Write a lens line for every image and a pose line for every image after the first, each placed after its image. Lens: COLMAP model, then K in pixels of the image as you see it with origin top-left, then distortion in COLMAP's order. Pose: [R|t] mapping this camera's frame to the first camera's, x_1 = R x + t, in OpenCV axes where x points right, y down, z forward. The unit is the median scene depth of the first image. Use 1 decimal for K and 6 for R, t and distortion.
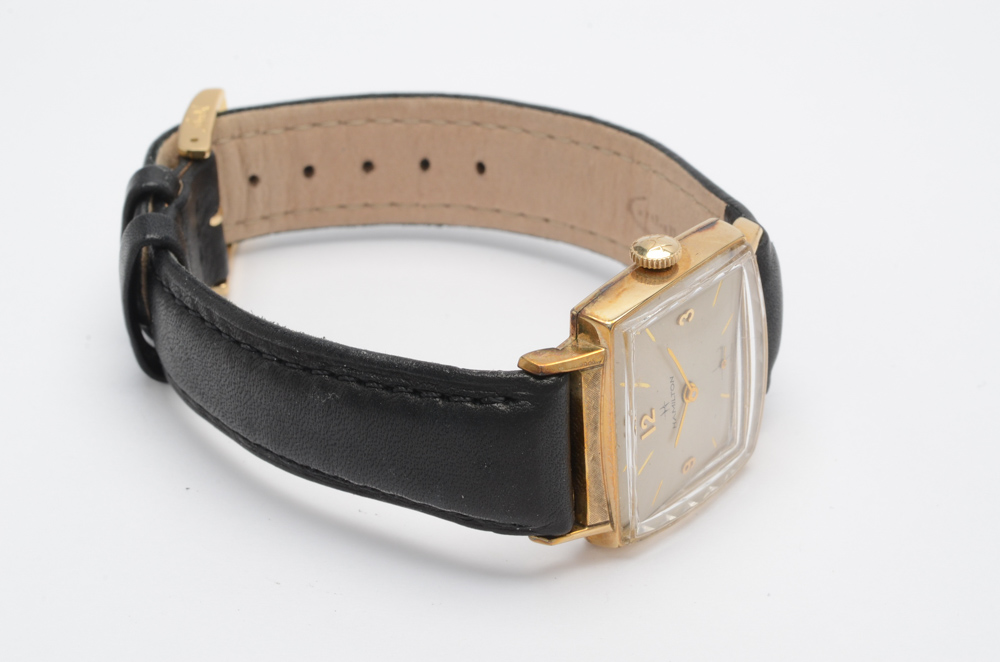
lens RADIAL K [[2580.8, 0, 501.1], [0, 2580.8, 335.2], [0, 0, 1]] dist [-0.031037, 0.000000]
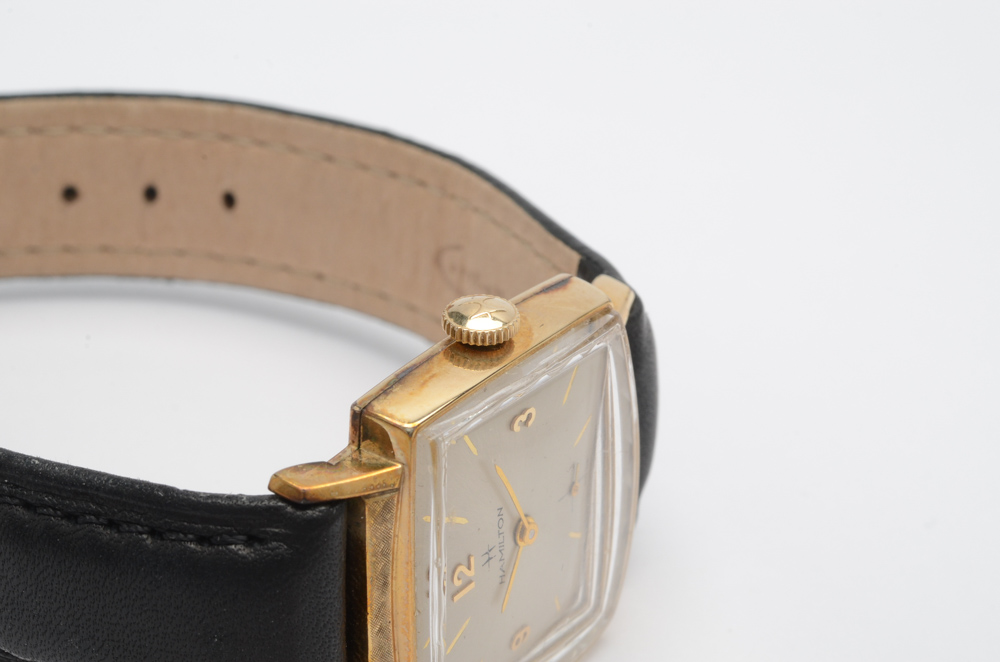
lens RADIAL K [[2580.8, 0, 504.0], [0, 2580.8, 338.5], [0, 0, 1]] dist [-0.031037, 0.000000]
pose [[0.995955, 0.025504, 0.086155, 0.008254], [-0.022628, 0.999159, -0.034188, -0.004774], [-0.086955, 0.032100, 0.995695, 0.326513]]
